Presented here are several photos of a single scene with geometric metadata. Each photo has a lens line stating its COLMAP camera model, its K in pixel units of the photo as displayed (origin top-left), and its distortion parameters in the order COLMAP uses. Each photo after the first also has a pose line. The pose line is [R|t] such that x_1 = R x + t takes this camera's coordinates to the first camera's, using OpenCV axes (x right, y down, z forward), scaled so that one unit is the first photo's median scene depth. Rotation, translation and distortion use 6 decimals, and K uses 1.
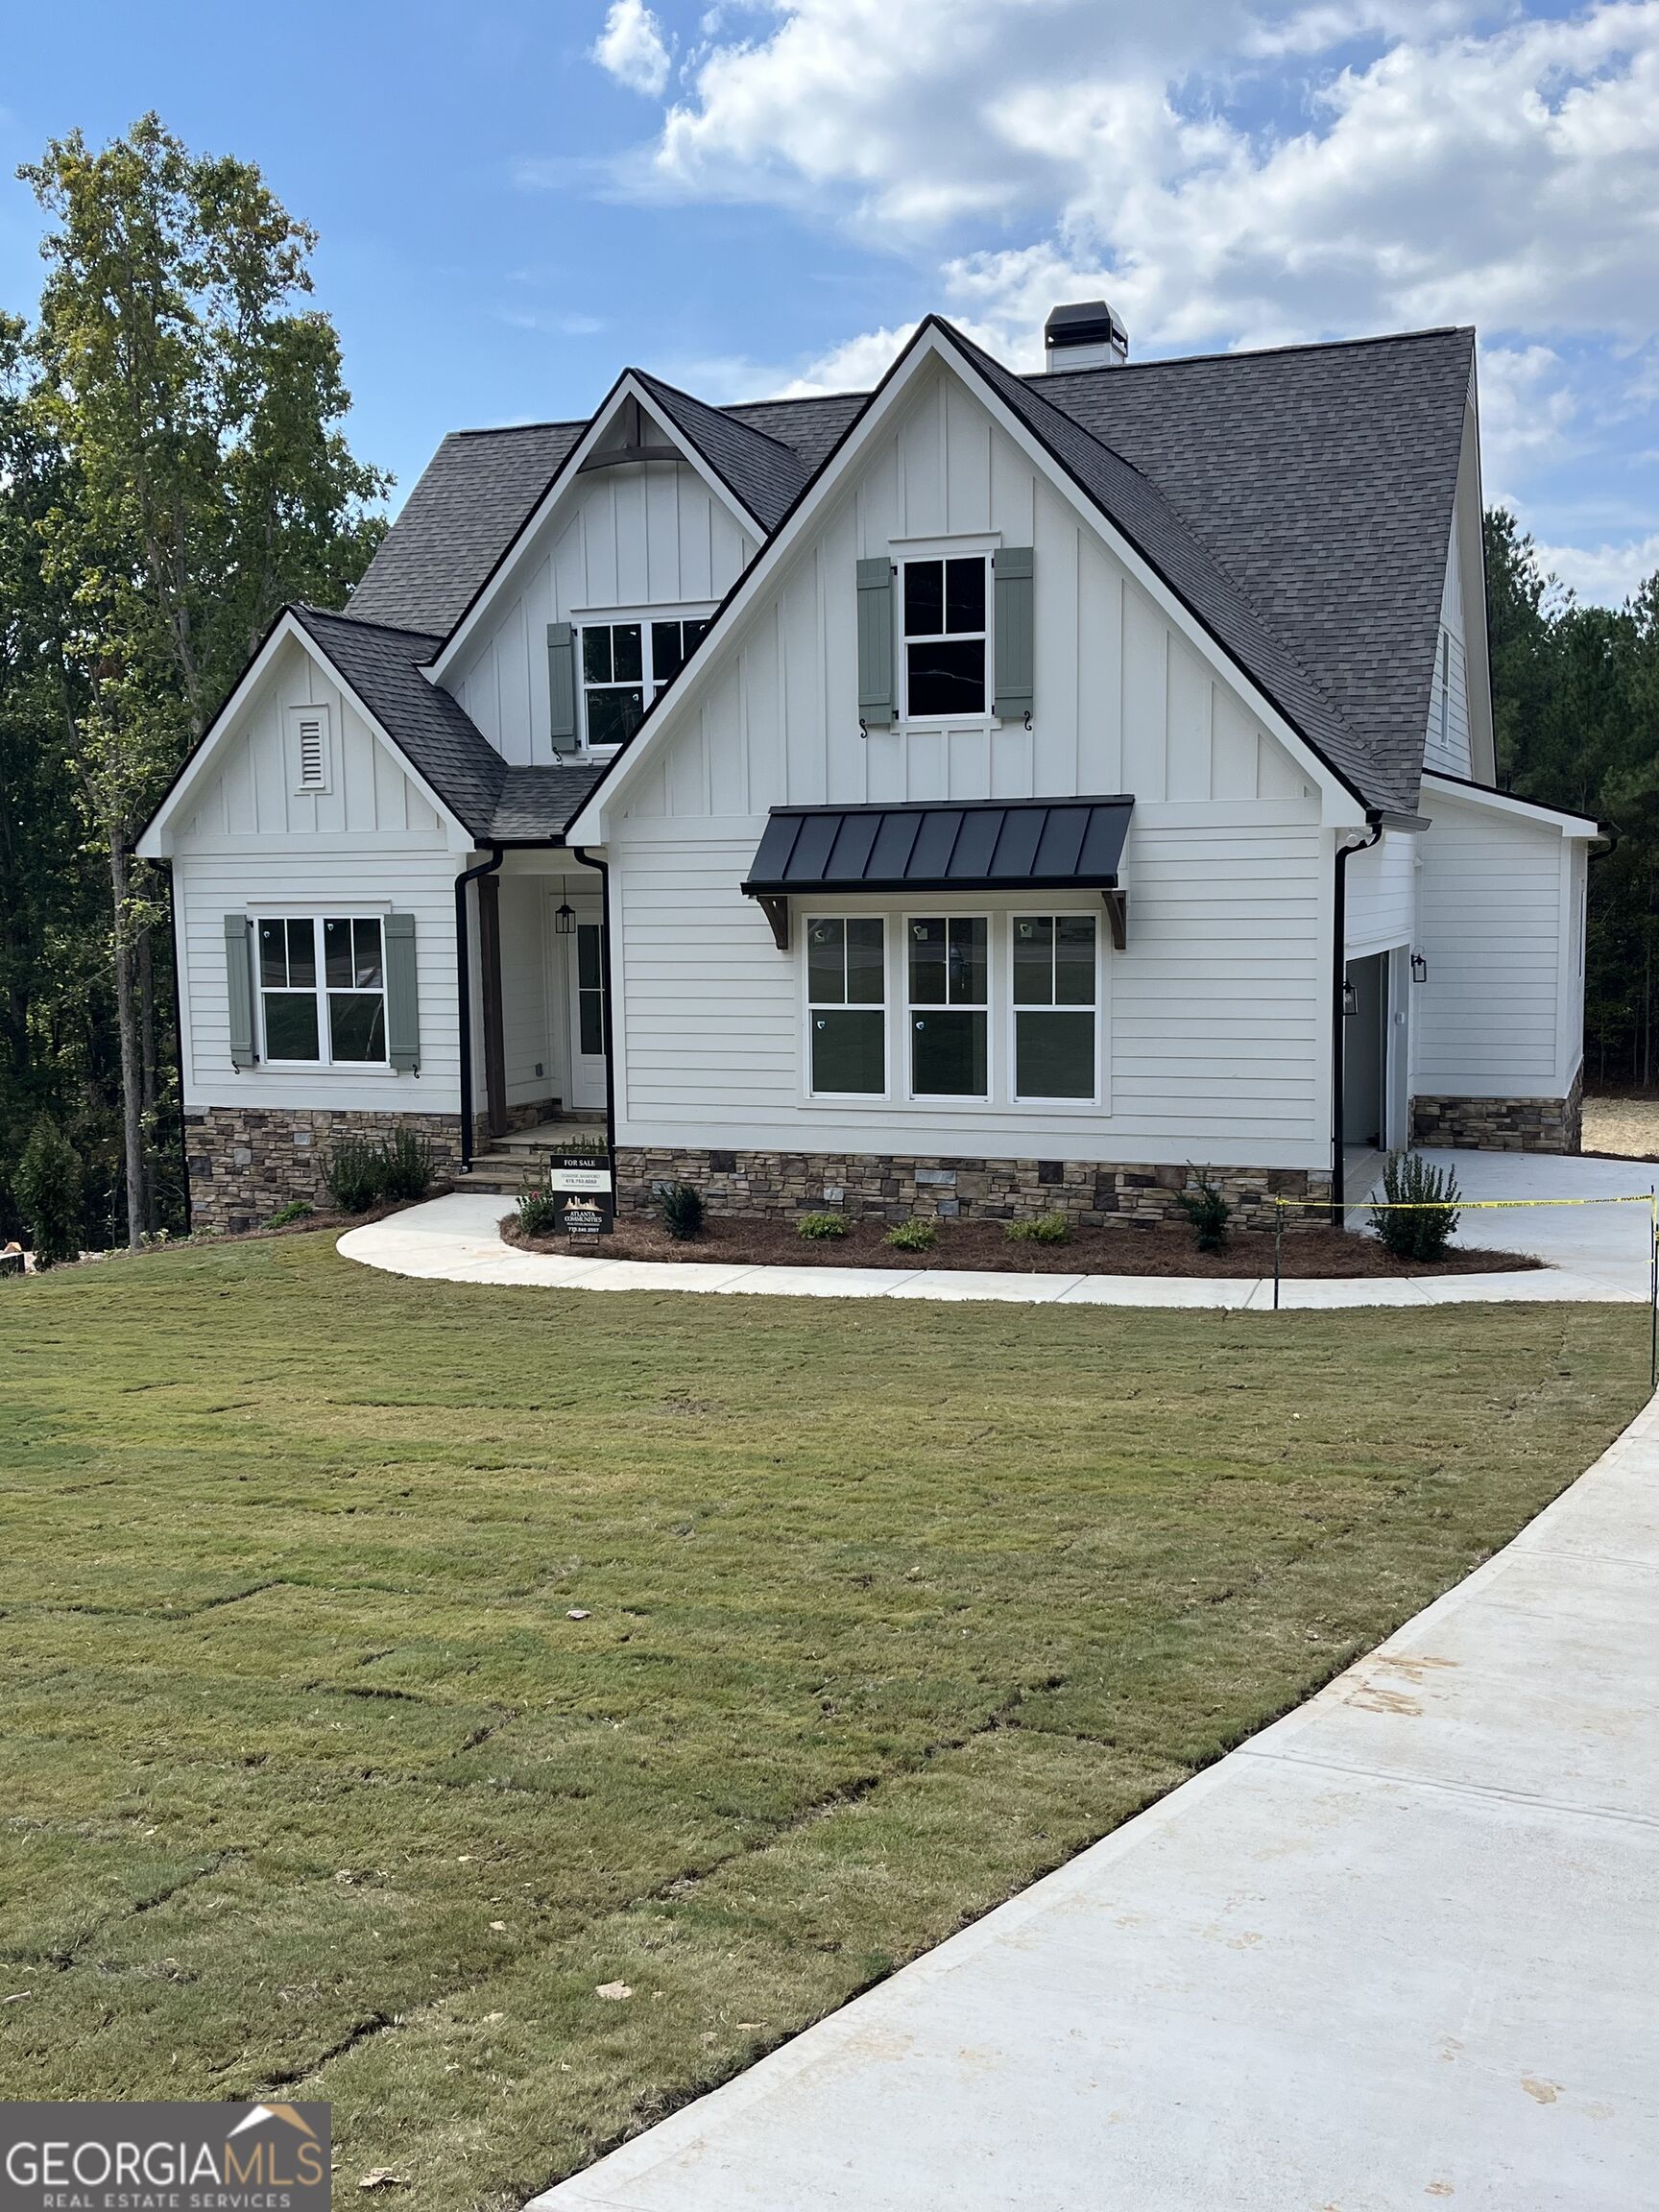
lens RADIAL K [[2064.9, 0, 842.0], [0, 2064.9, 1122.5], [0, 0, 1]] dist [0.075327, 0.000000]
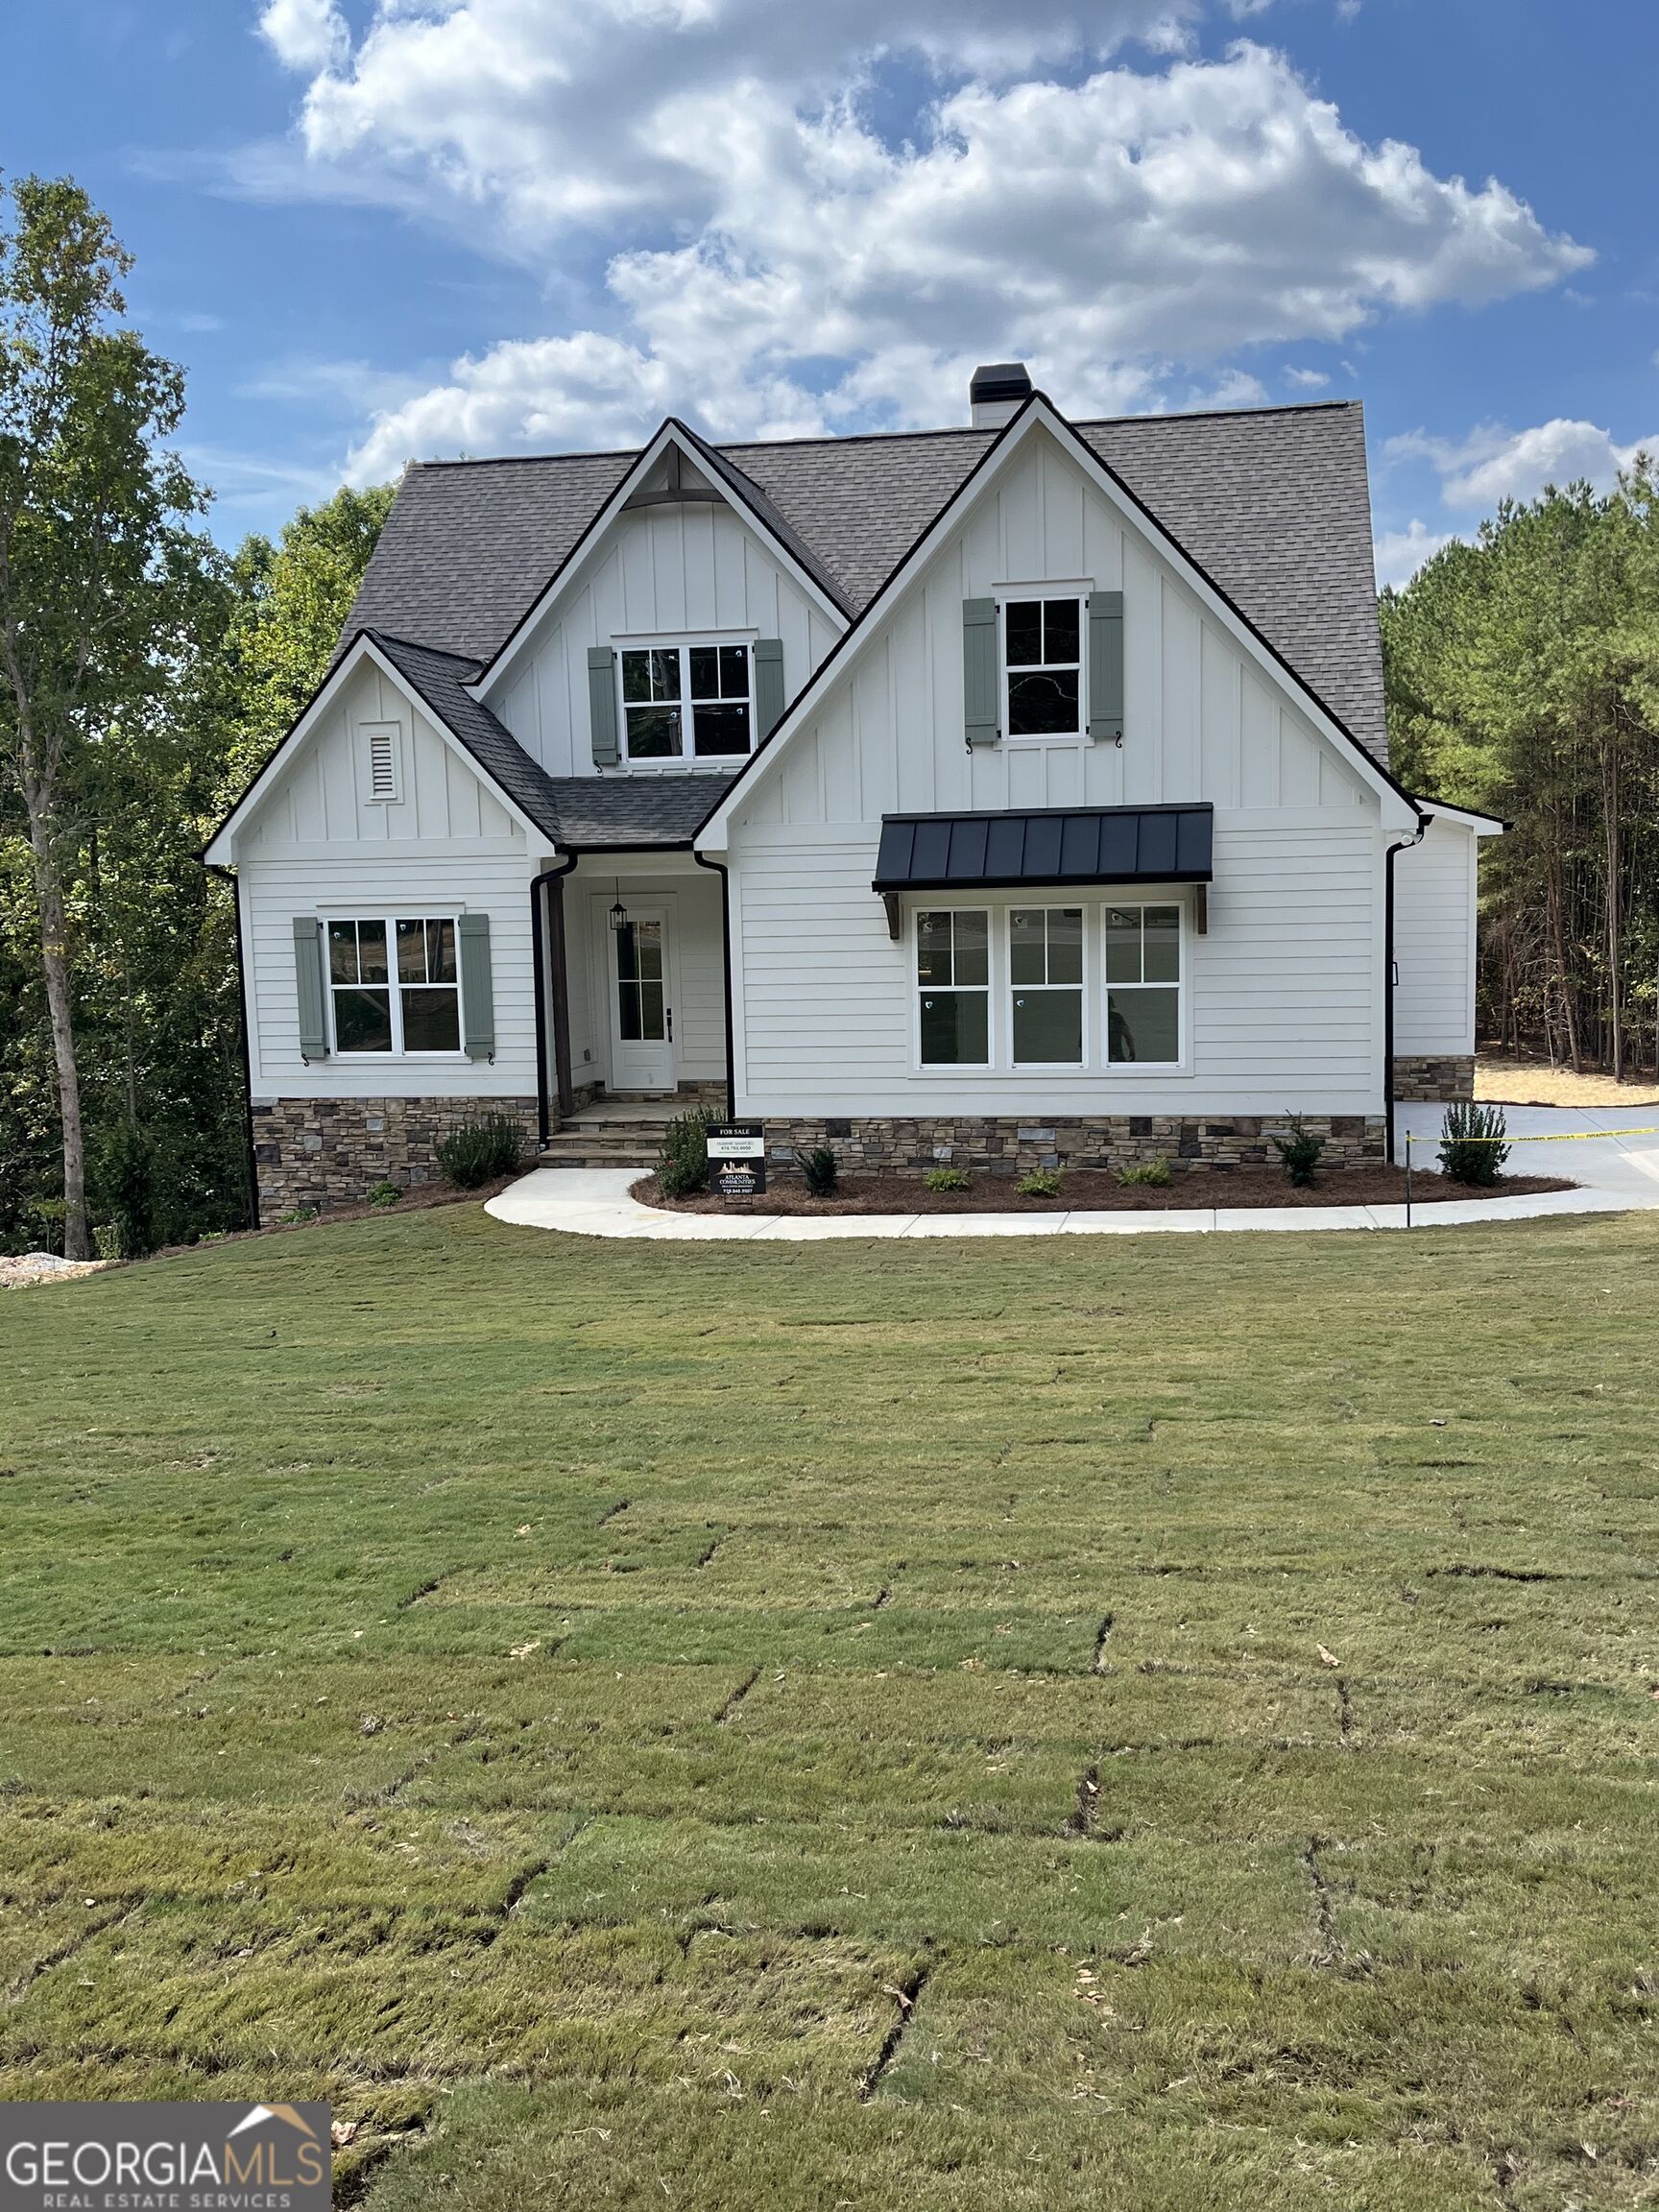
lens RADIAL K [[2008.9, 0, 834.0], [0, 2008.9, 1112.7], [0, 0, 1]] dist [0.056609, 0.000000]
pose [[0.985365, -0.031061, 0.167605, -0.242562], [0.030986, 0.999515, 0.003064, 0.007116], [-0.167619, 0.002174, 0.985850, -0.083967]]
